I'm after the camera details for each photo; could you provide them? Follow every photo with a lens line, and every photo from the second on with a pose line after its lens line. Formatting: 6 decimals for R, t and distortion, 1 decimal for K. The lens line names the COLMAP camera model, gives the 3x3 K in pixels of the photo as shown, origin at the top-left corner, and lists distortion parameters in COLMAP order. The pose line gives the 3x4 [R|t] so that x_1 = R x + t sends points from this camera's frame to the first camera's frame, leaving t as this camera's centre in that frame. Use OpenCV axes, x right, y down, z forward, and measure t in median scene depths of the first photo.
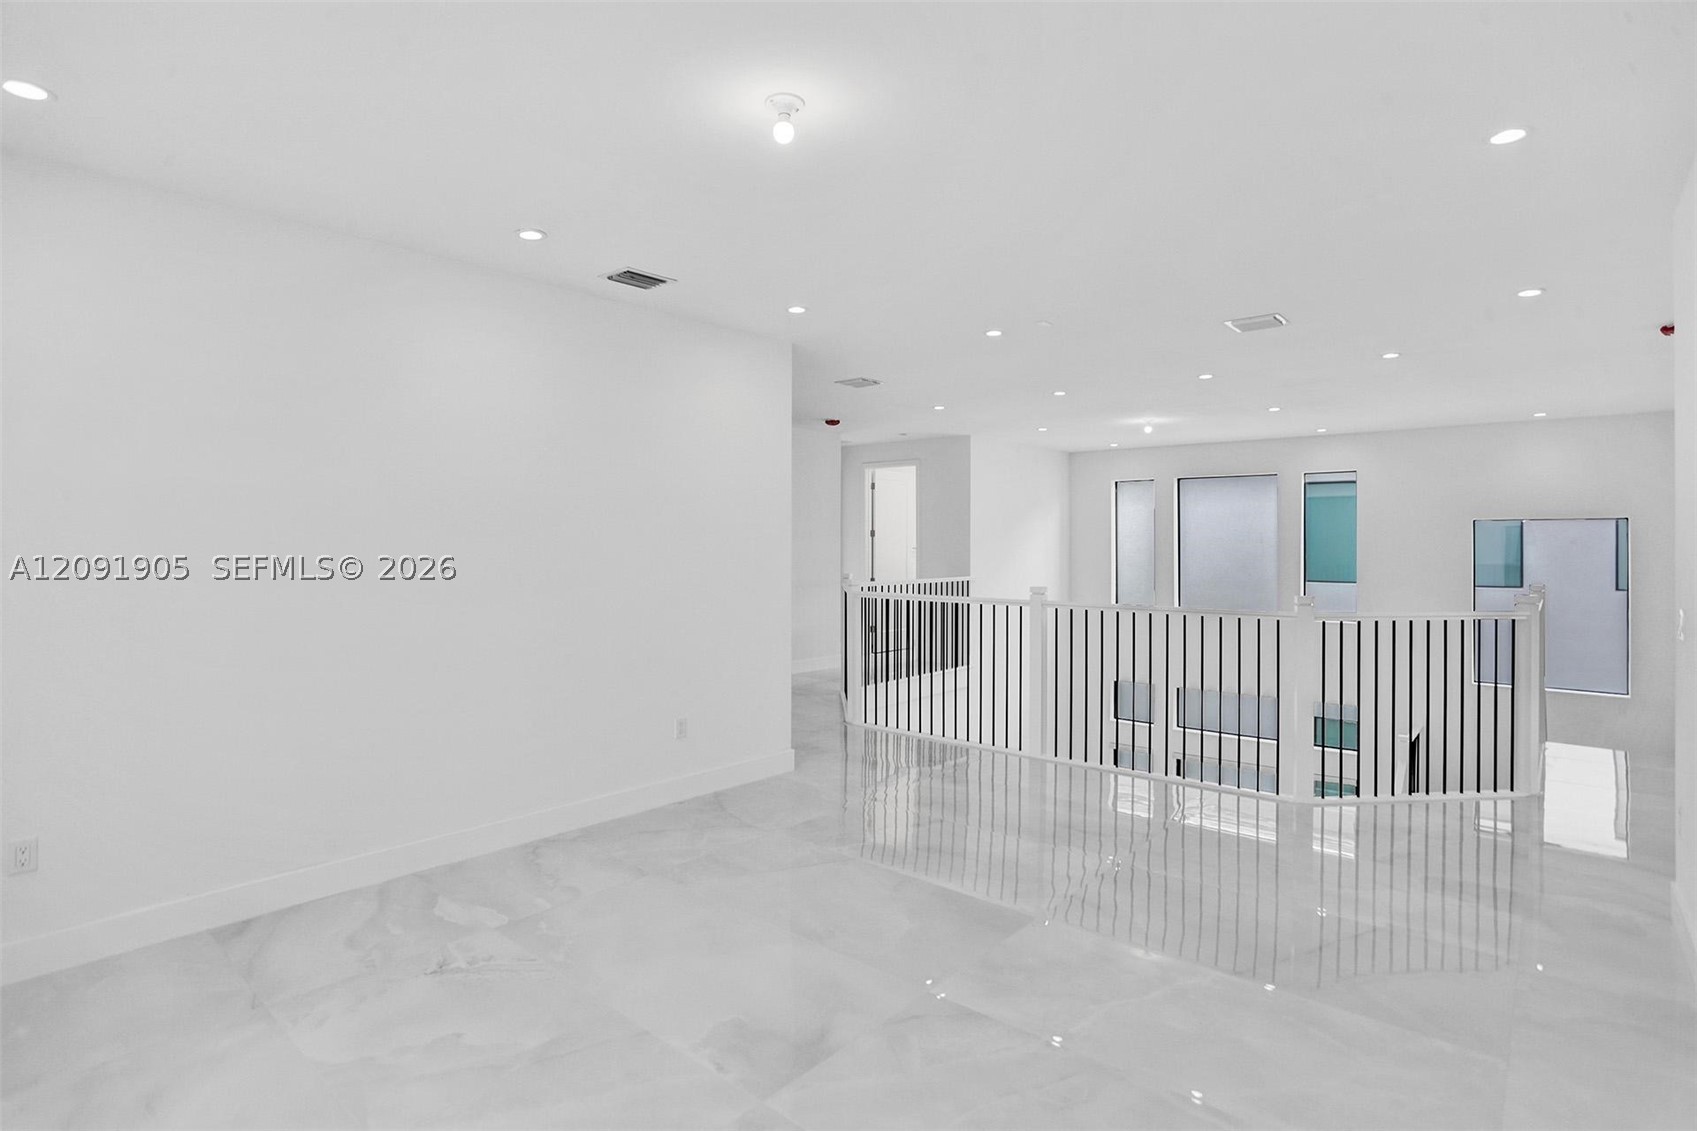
lens RADIAL K [[847.8, 0, 849.4], [0, 847.8, 564.8], [0, 0, 1]] dist [-0.031737, 0.006216]
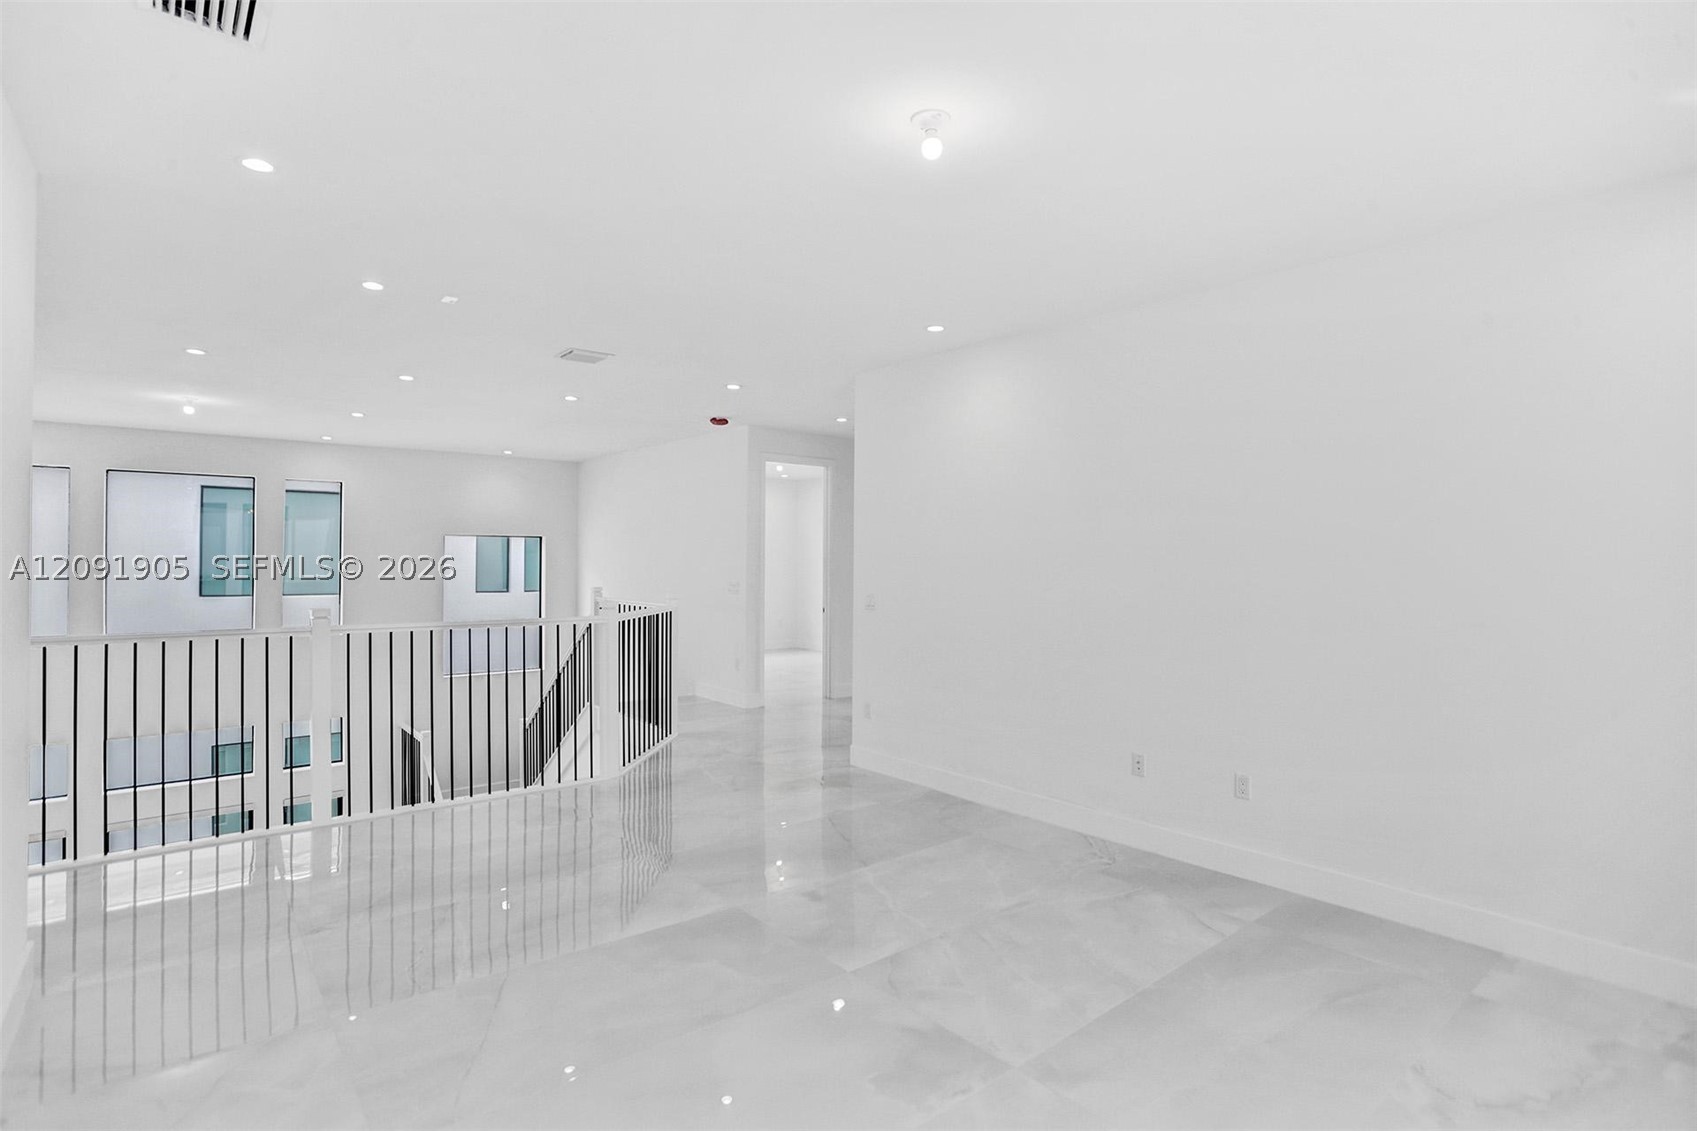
lens RADIAL K [[847.8, 0, 839.2], [0, 847.8, 556.9], [0, 0, 1]] dist [-0.031737, 0.006216]
pose [[0.177196, 0.000793, 0.984175, -0.310762], [0.018197, 0.999826, -0.004081, -0.007269], [-0.984007, 0.018632, 0.177151, 0.258621]]
